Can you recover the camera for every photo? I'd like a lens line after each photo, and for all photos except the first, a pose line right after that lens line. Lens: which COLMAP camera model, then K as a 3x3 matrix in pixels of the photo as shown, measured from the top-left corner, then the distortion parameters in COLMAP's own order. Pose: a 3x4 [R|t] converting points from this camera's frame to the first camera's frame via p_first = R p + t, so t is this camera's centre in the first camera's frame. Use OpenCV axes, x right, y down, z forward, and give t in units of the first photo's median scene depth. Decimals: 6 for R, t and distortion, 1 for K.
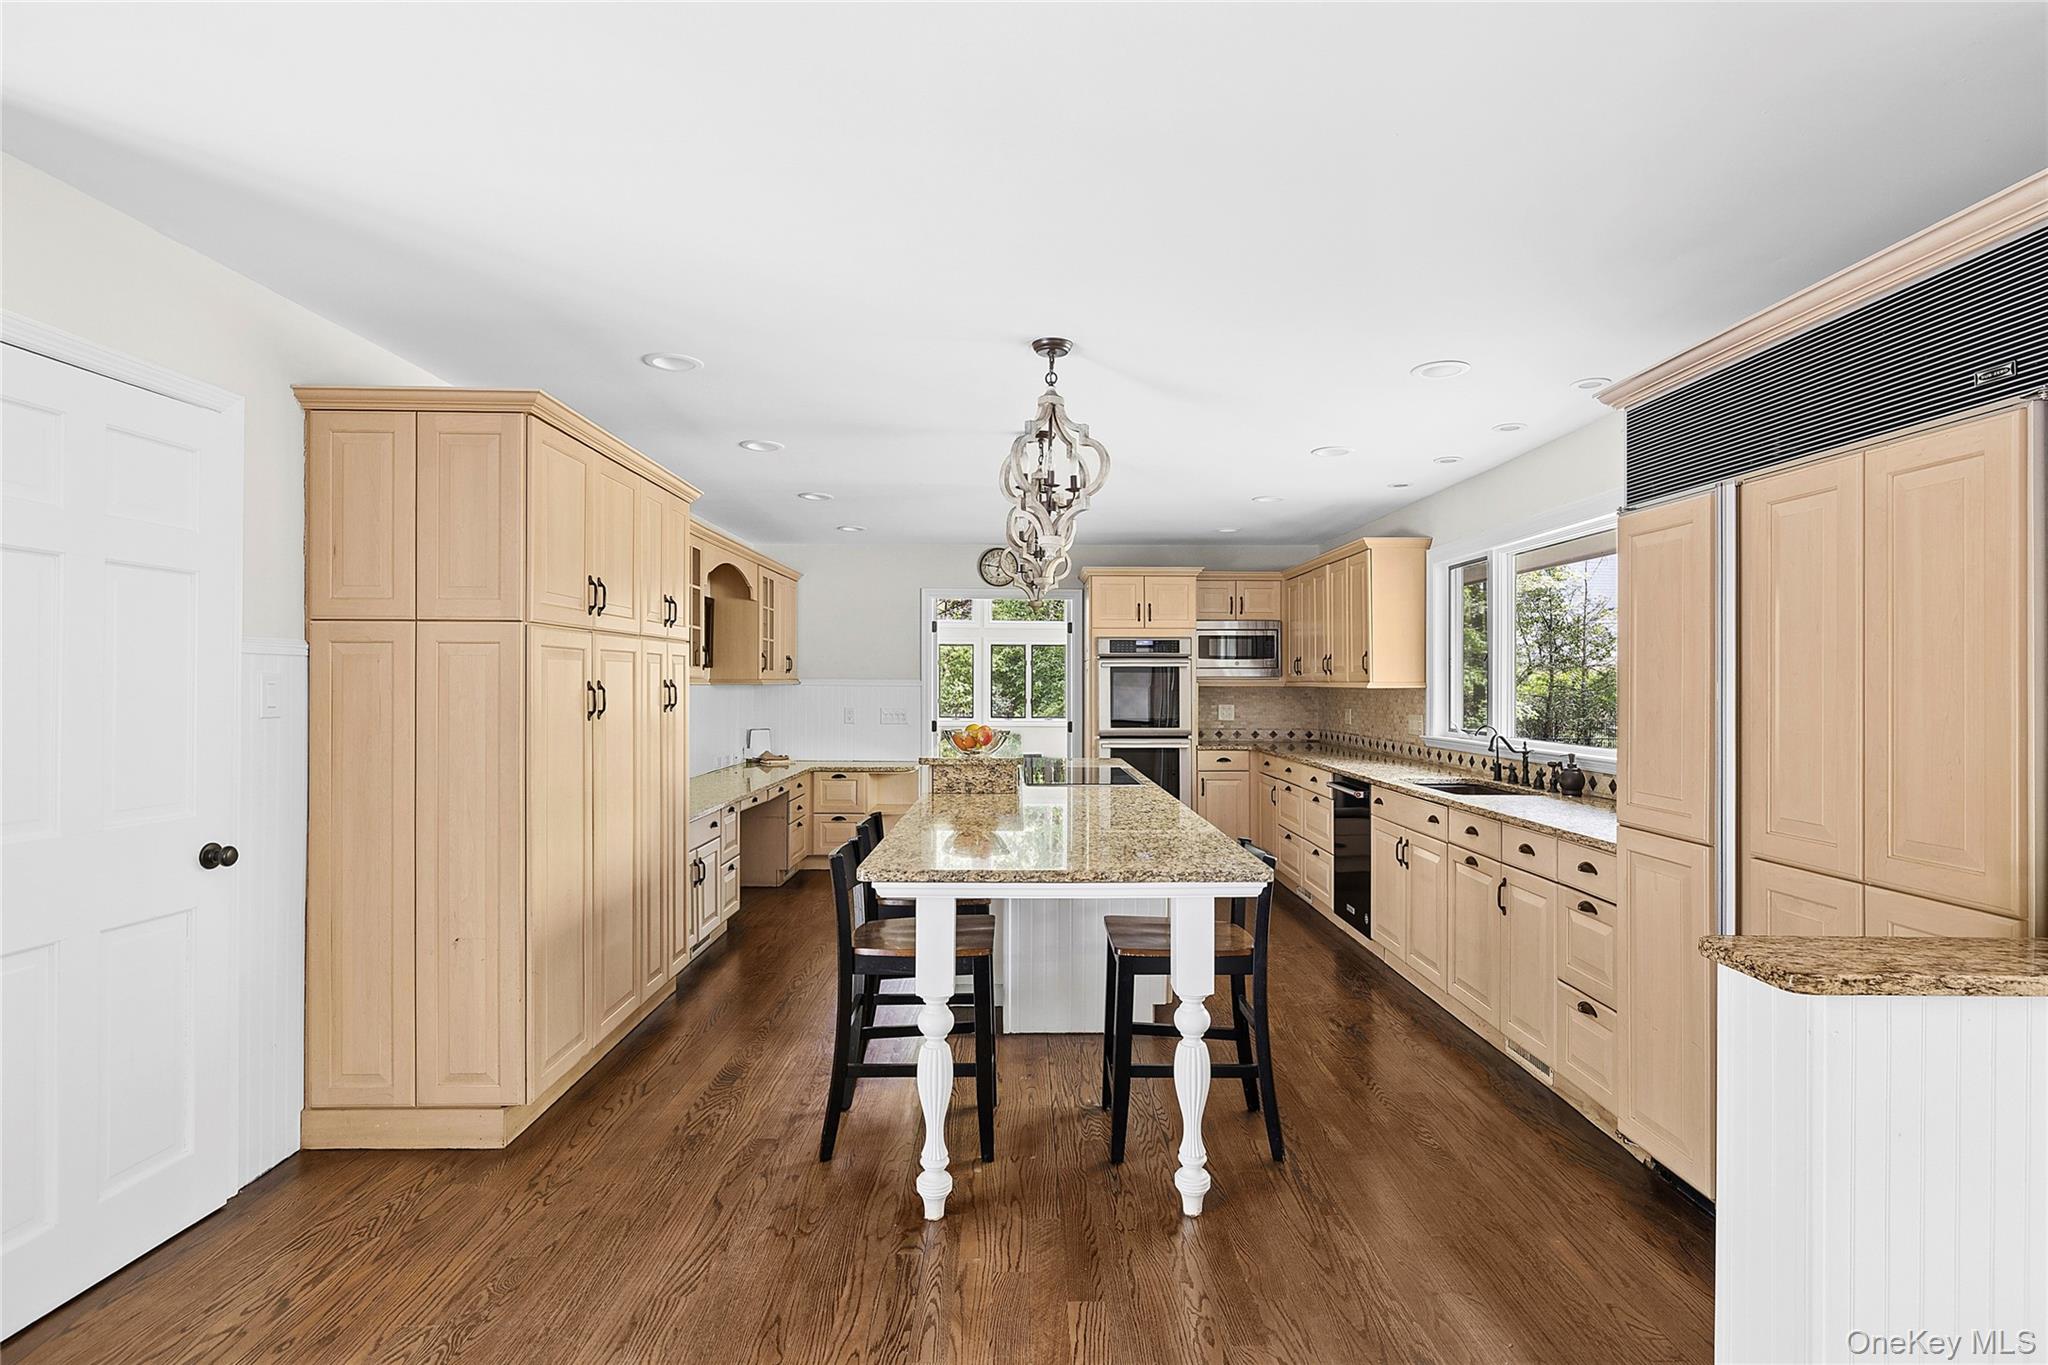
lens RADIAL K [[1009.9, 0, 1024.0], [0, 1009.9, 682.5], [0, 0, 1]] dist [-0.005625, 0.001712]
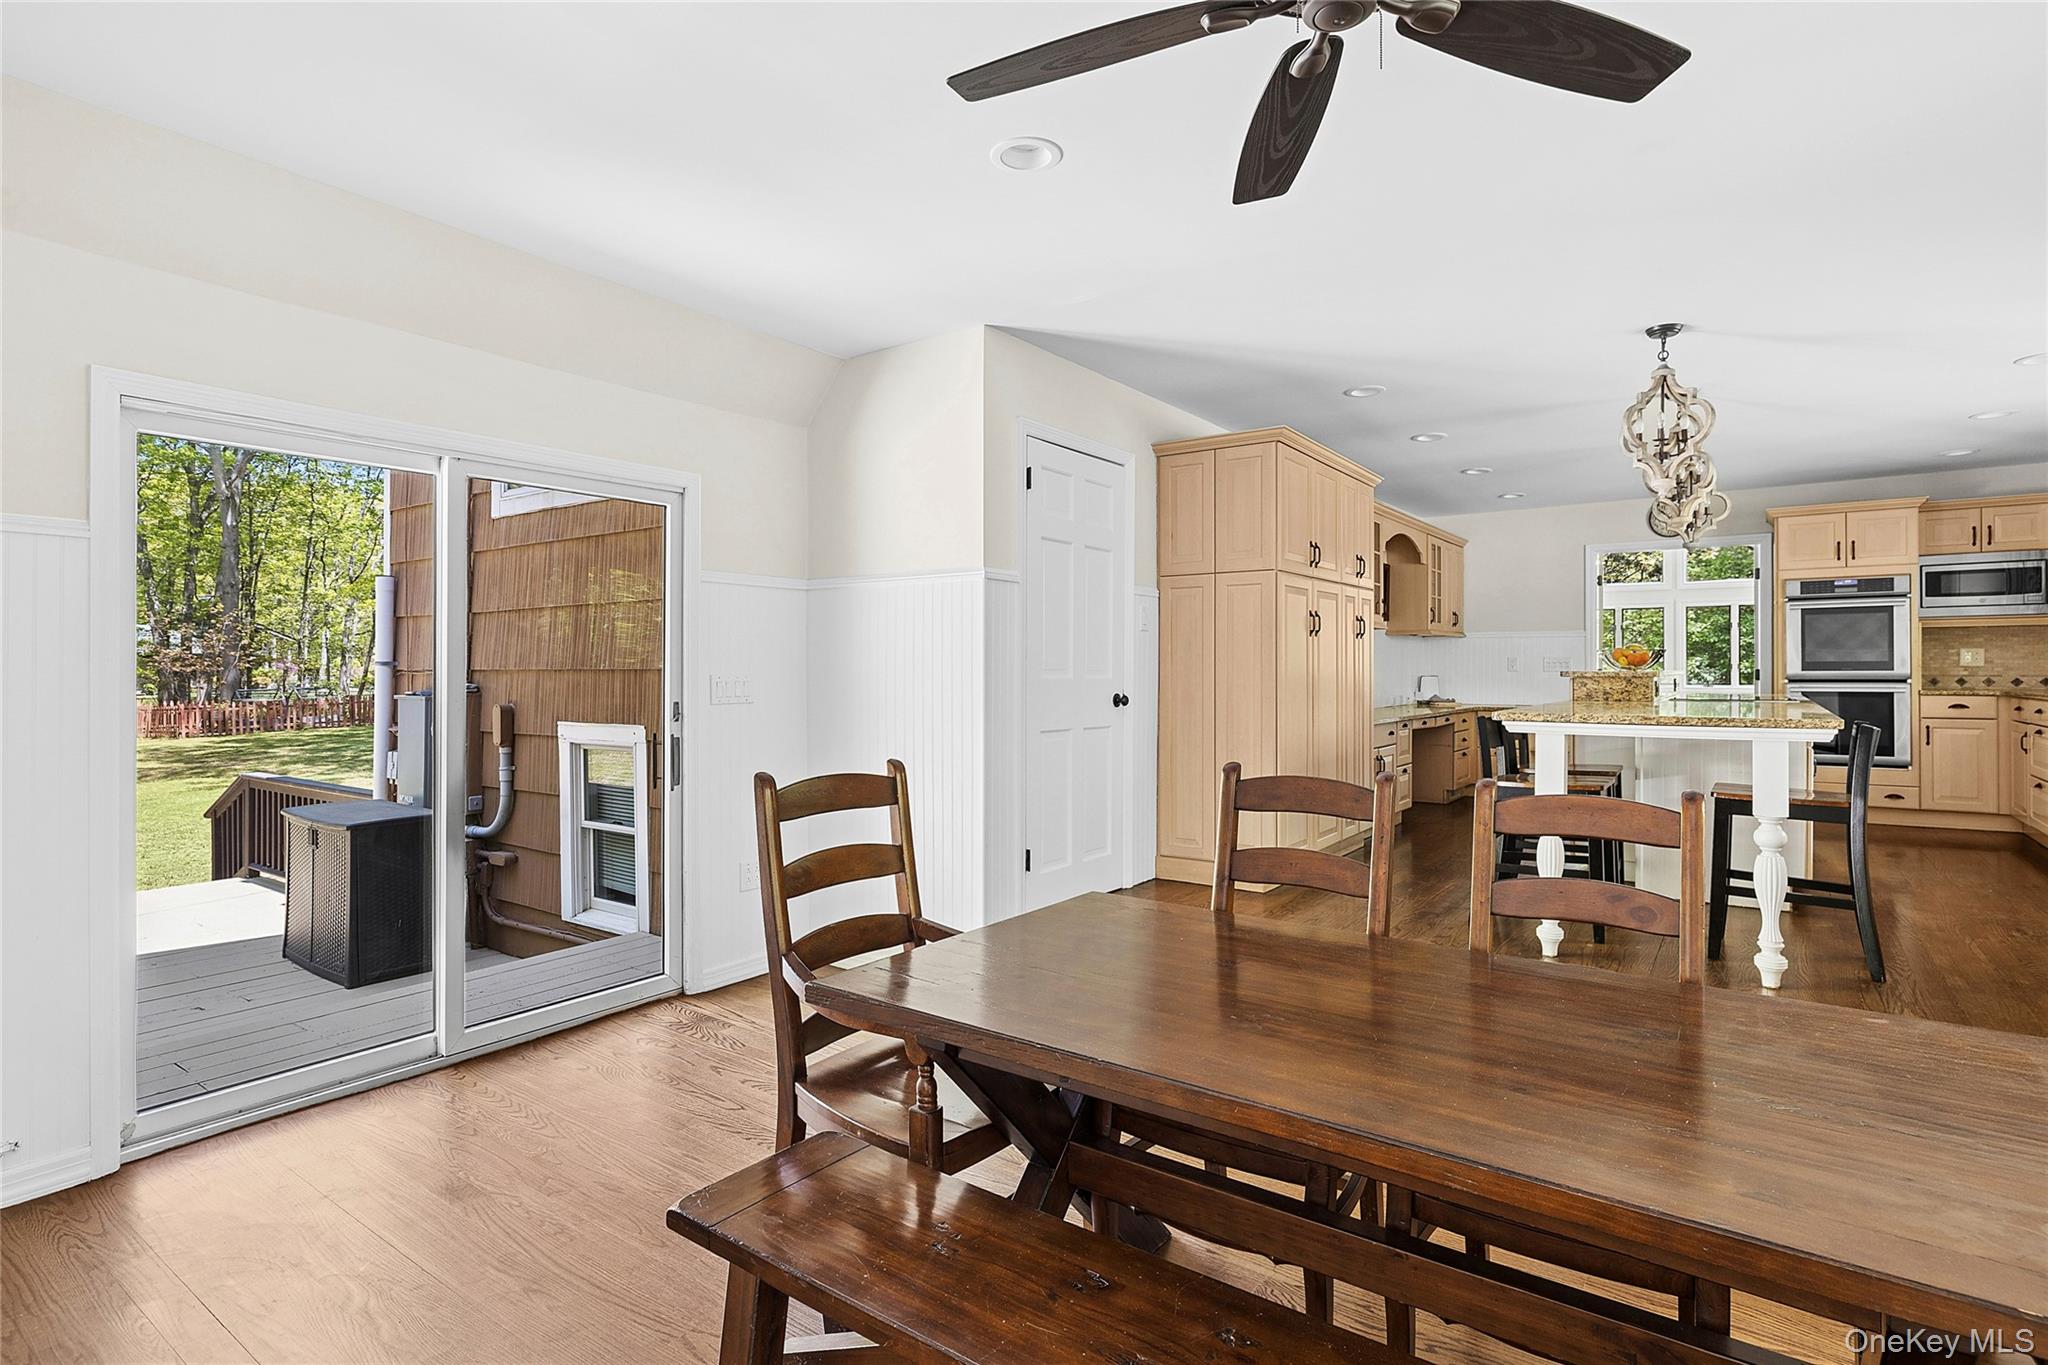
lens RADIAL K [[1009.9, 0, 1024.0], [0, 1009.9, 682.5], [0, 0, 1]] dist [-0.005625, 0.001712]
pose [[0.801674, 0.001189, -0.597760, 0.076989], [0.003913, 0.999966, 0.007237, 0.054221], [0.597748, -0.008140, 0.801643, -0.276904]]
